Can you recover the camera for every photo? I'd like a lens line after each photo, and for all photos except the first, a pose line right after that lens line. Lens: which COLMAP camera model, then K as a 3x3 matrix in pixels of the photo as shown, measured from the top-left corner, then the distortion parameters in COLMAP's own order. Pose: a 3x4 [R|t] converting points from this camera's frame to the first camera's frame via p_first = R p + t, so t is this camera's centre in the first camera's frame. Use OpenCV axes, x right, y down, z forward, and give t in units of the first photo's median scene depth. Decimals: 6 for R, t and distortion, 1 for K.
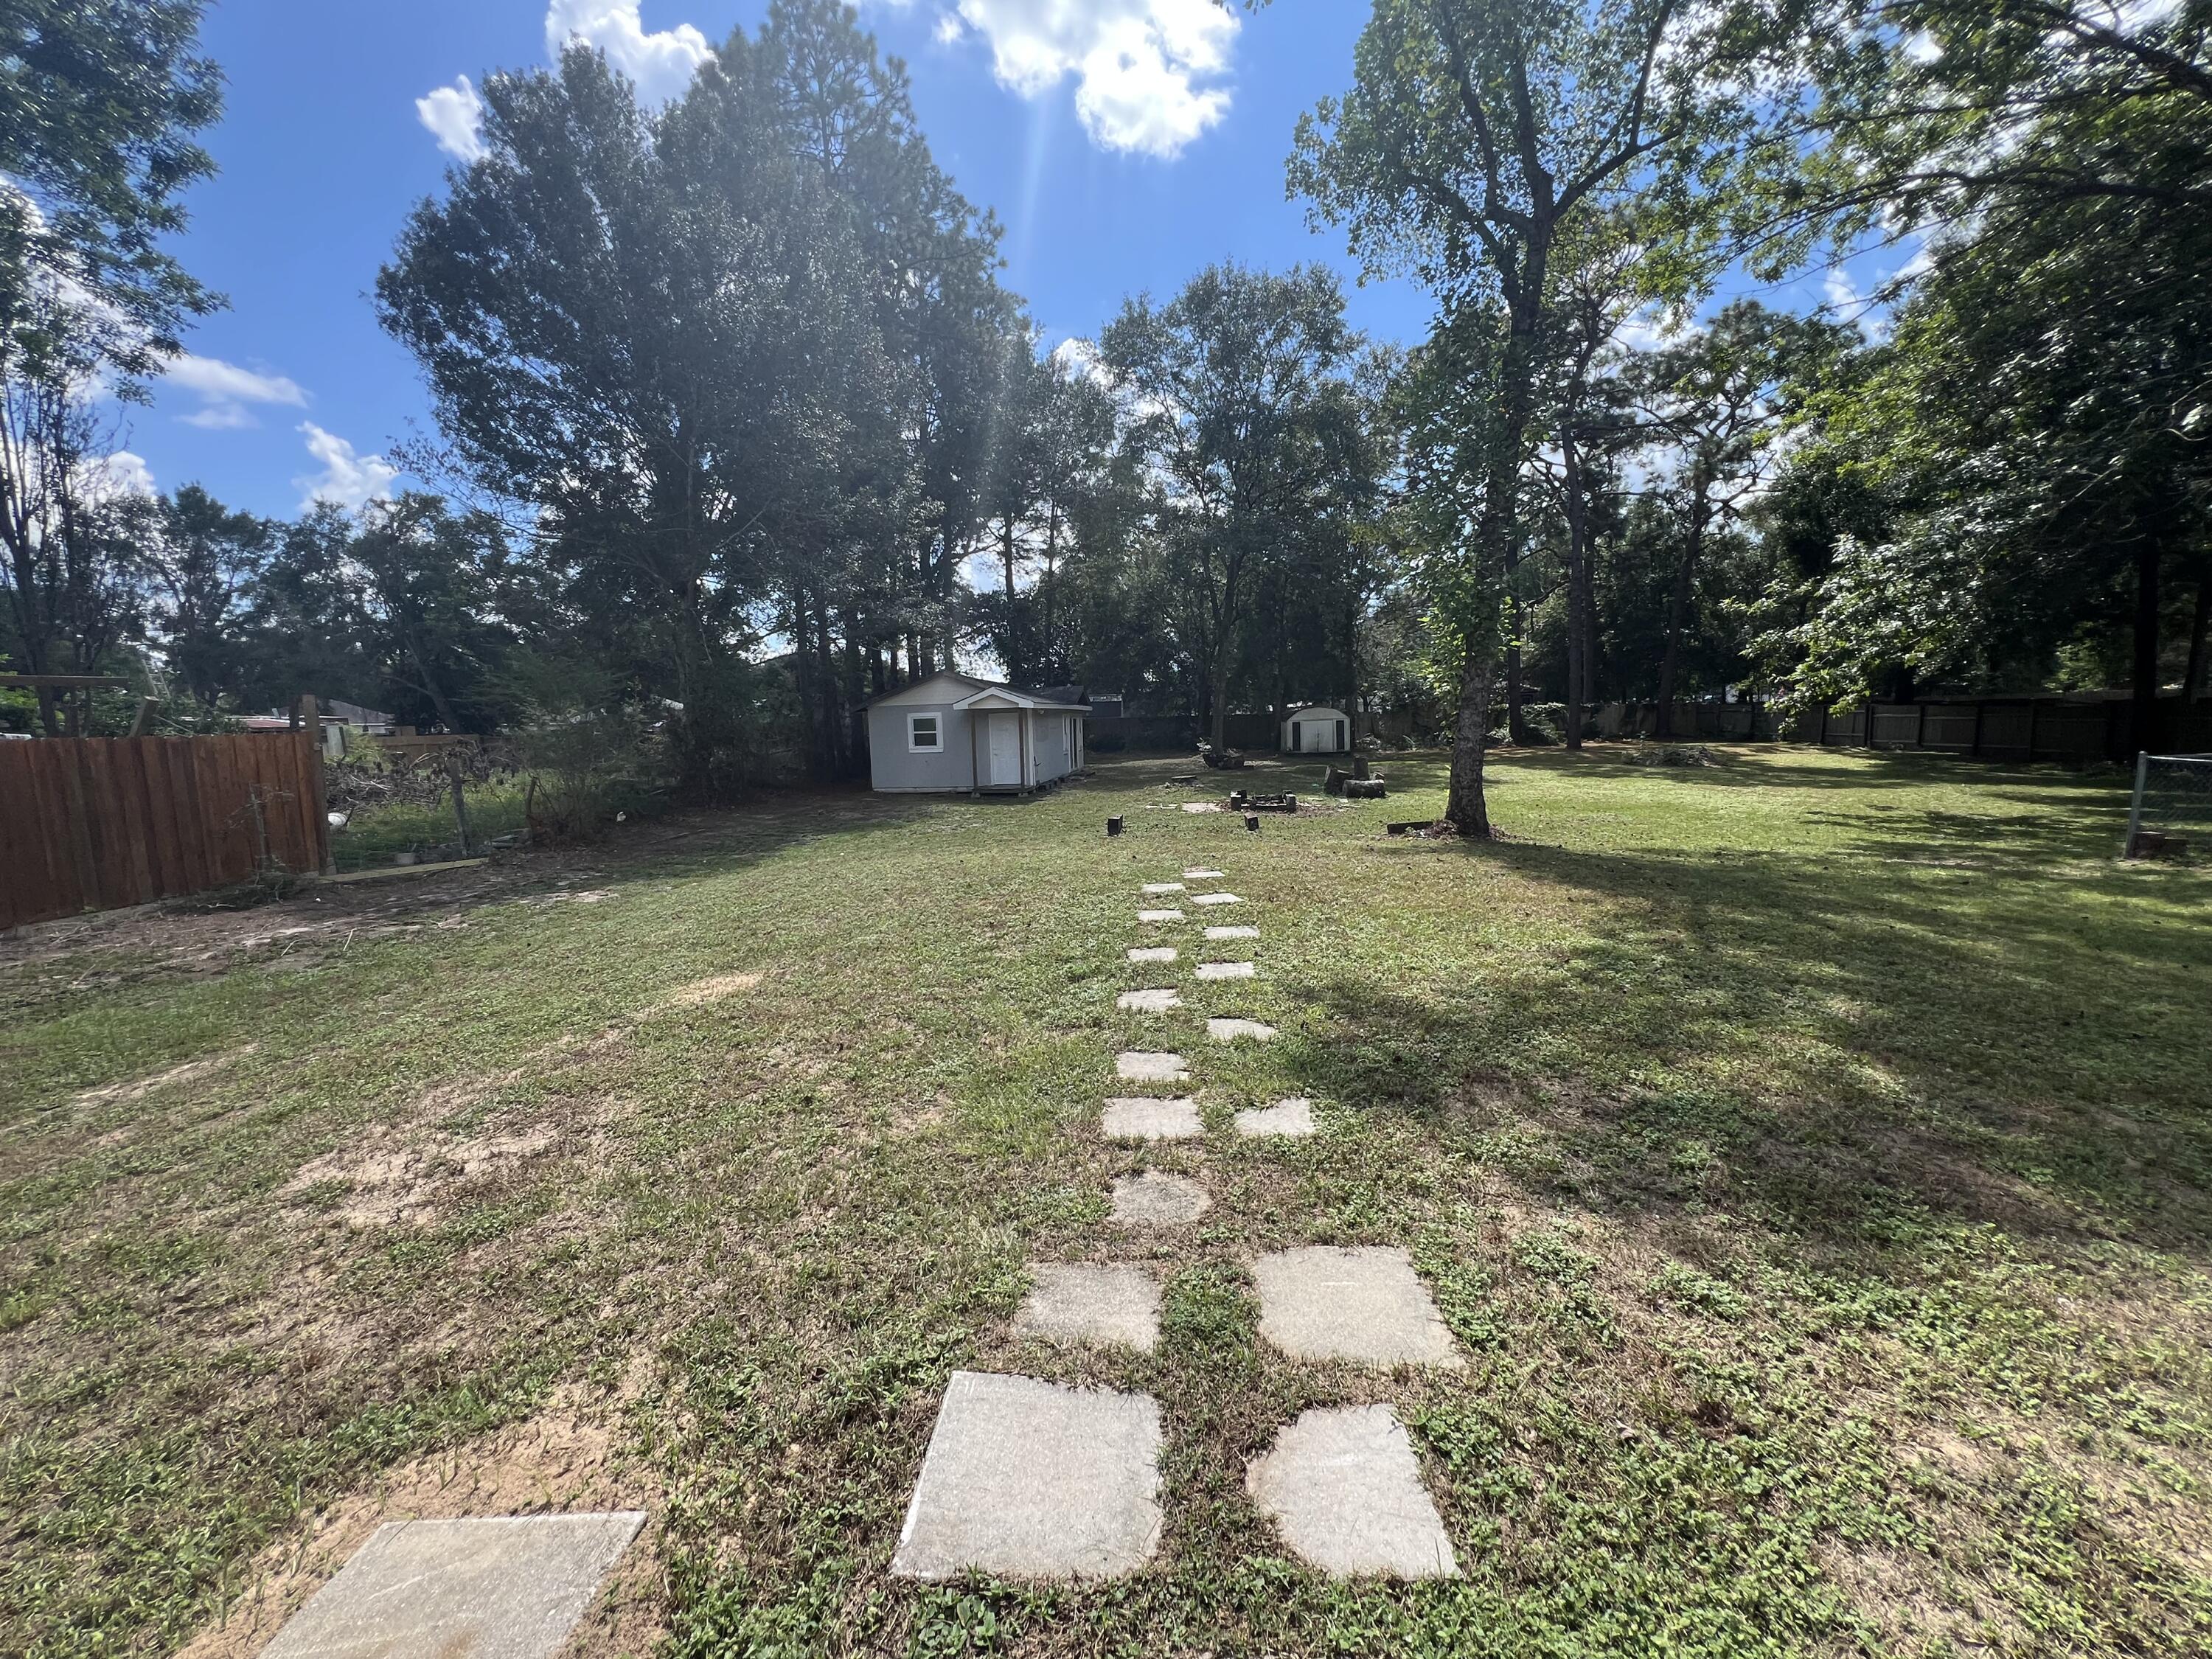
lens RADIAL K [[884.9, 0, 1103.0], [0, 884.9, 835.1], [0, 0, 1]] dist [-0.001979, 0.000685]
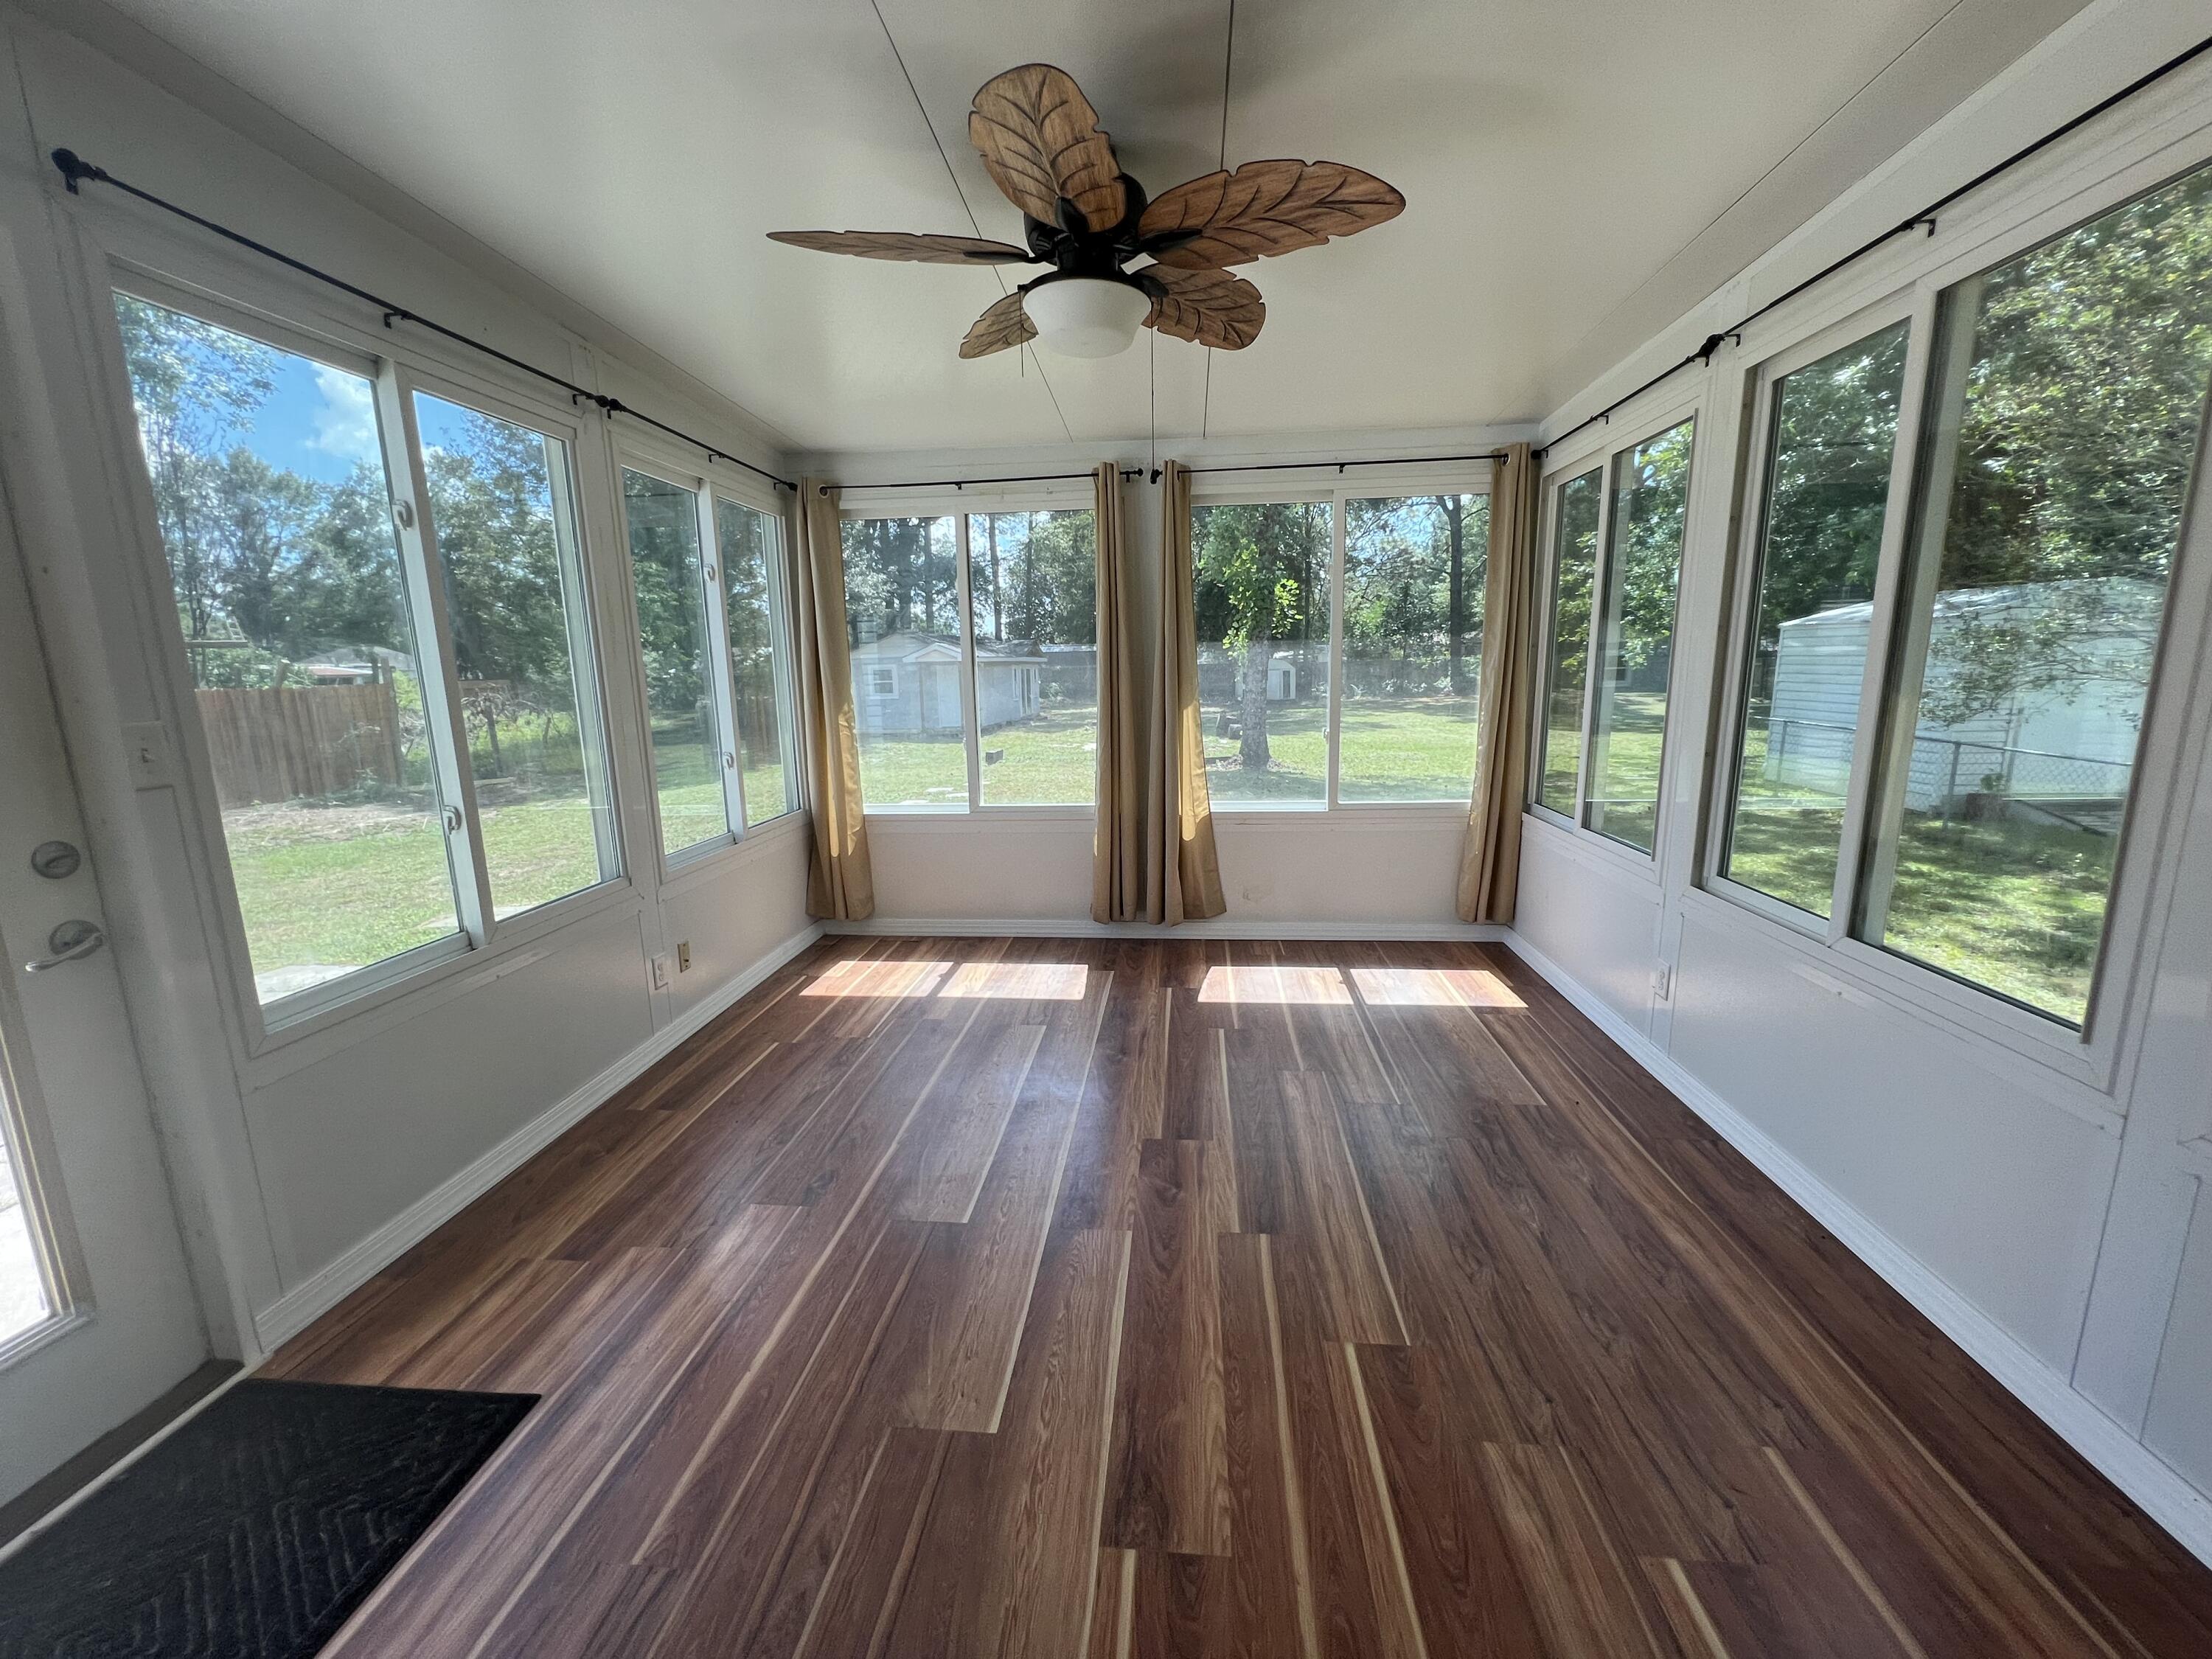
lens RADIAL K [[884.9, 0, 1112.3], [0, 884.9, 833.5], [0, 0, 1]] dist [-0.001979, 0.000685]
pose [[0.999740, 0.008480, -0.021144, 0.102063], [-0.007236, 0.998277, 0.058230, 0.010904], [0.021601, -0.058062, 0.998079, -0.139174]]
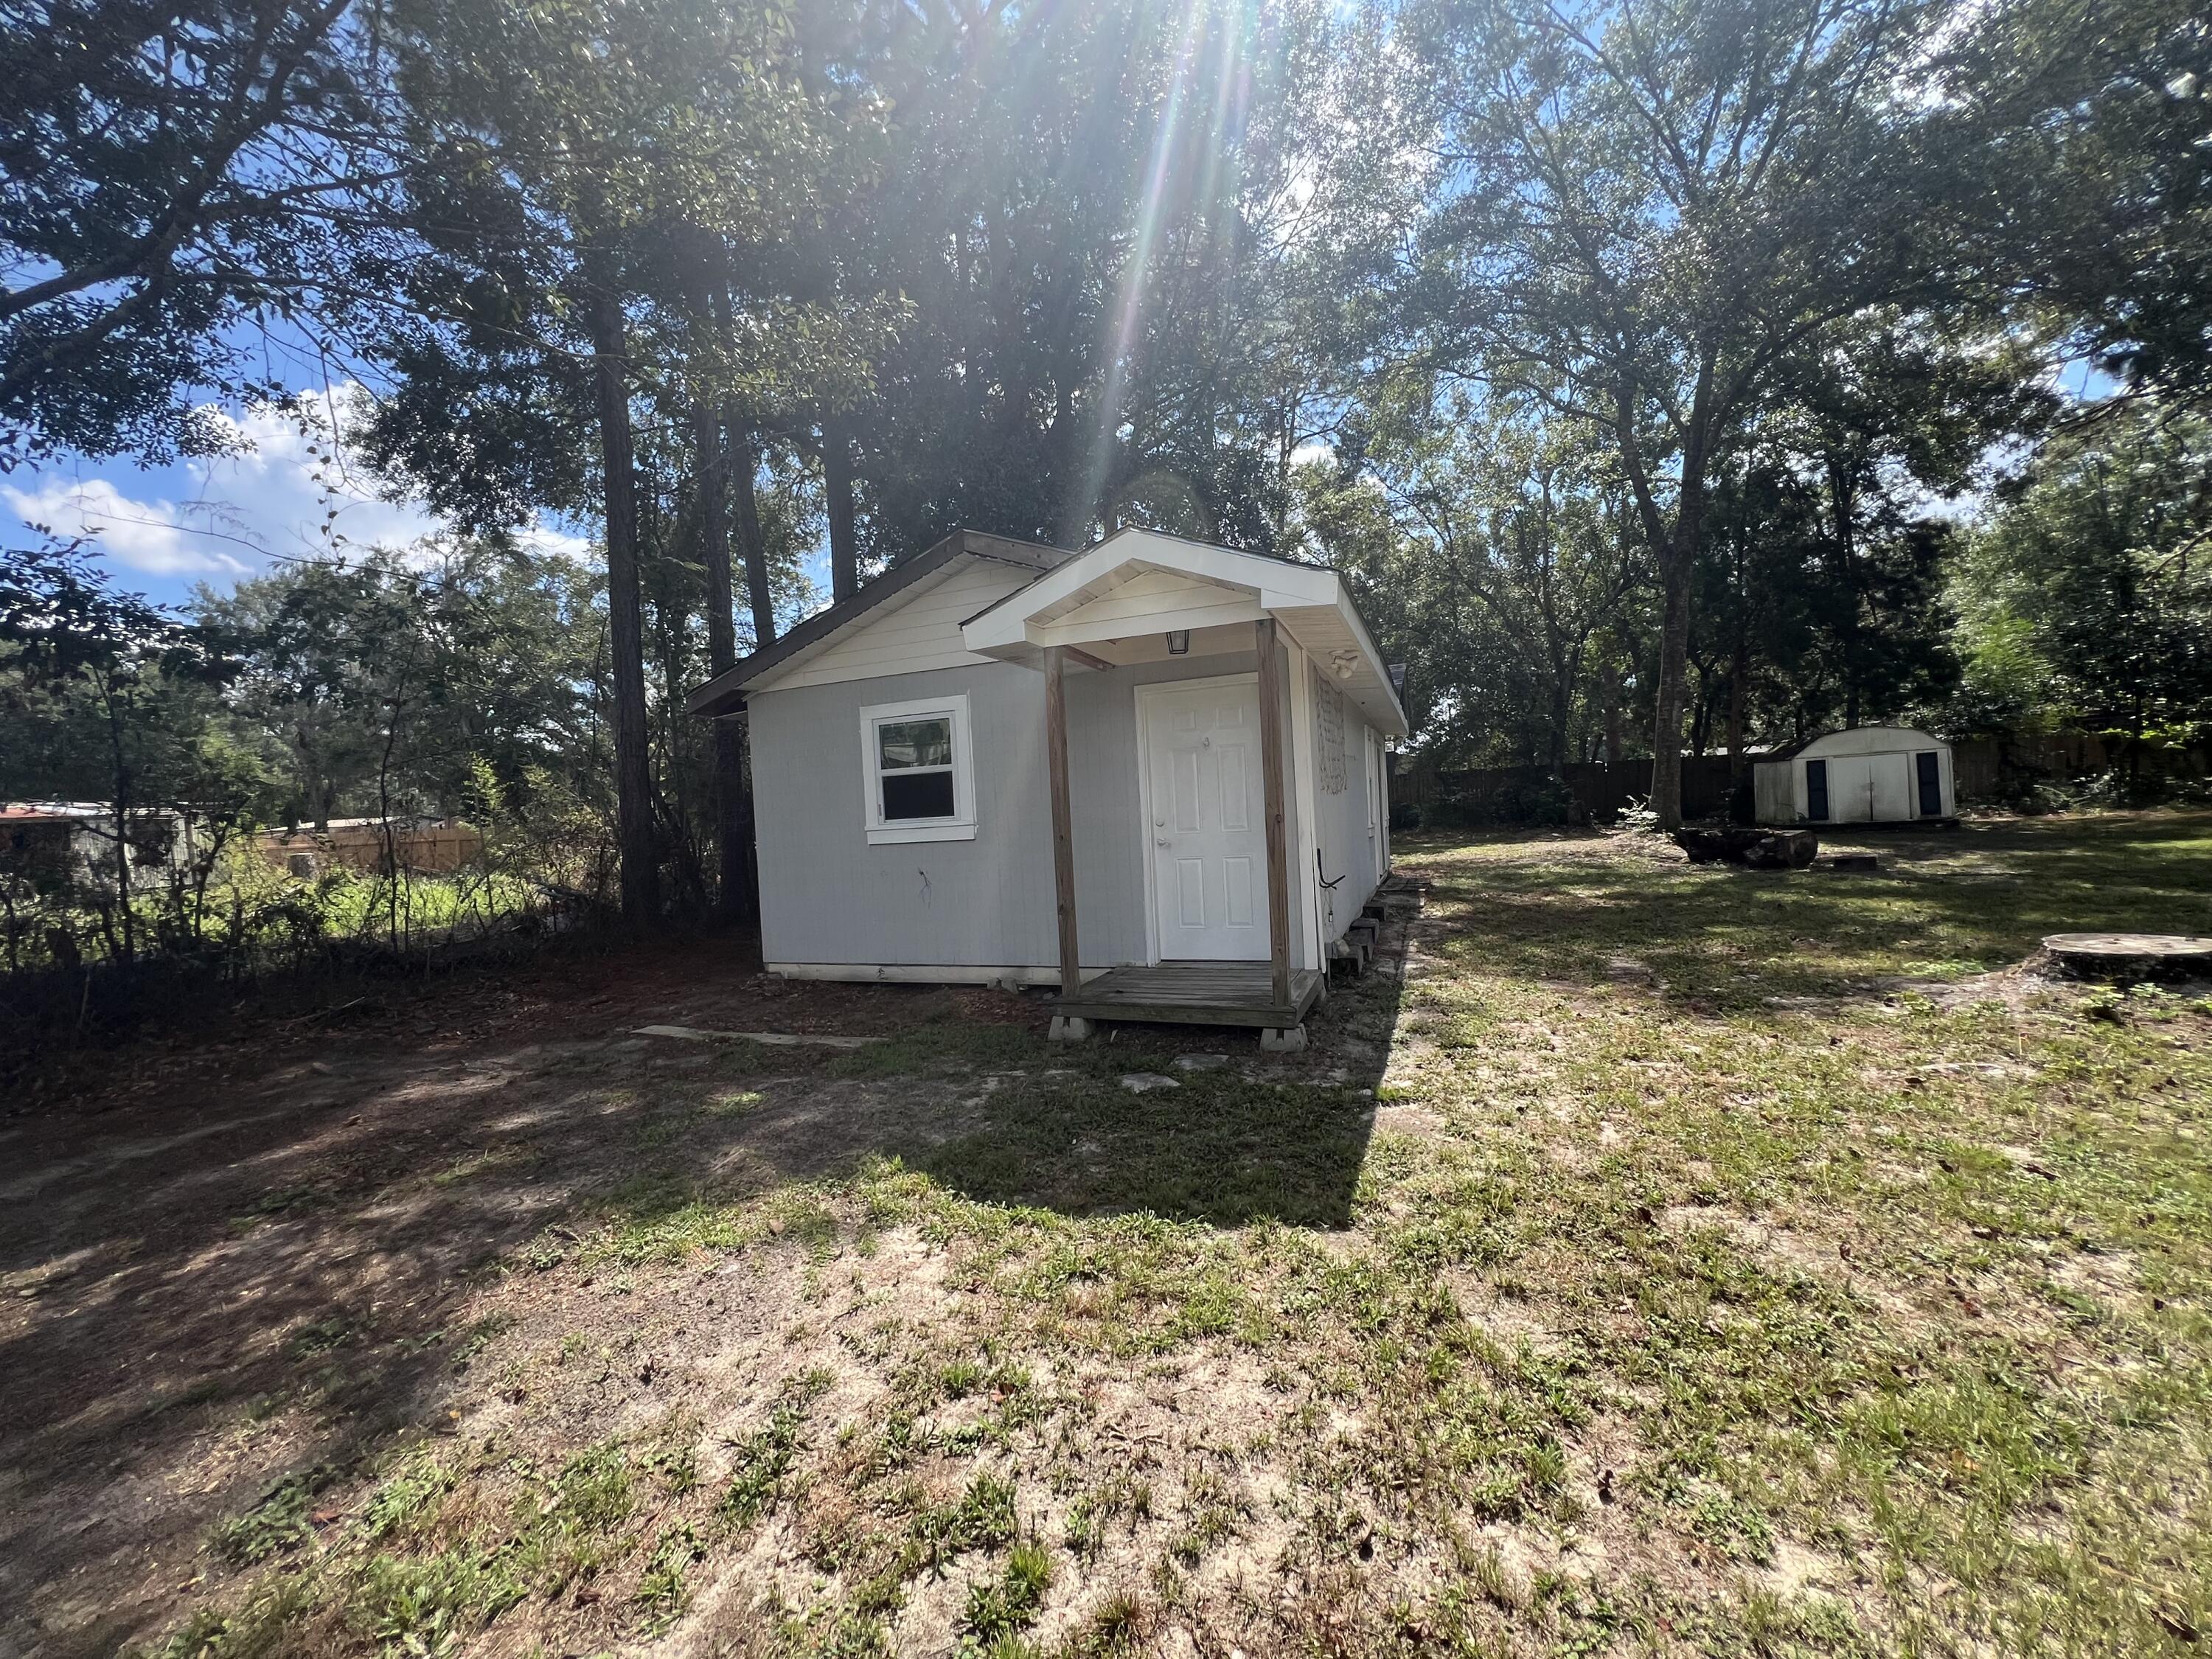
lens RADIAL K [[884.9, 0, 1103.1], [0, 884.9, 828.8], [0, 0, 1]] dist [-0.001979, 0.000685]
pose [[0.968975, -0.023472, -0.246042, -0.061037], [-0.001285, 0.994989, -0.099980, -0.055465], [0.247156, 0.097194, 0.964089, 0.592013]]
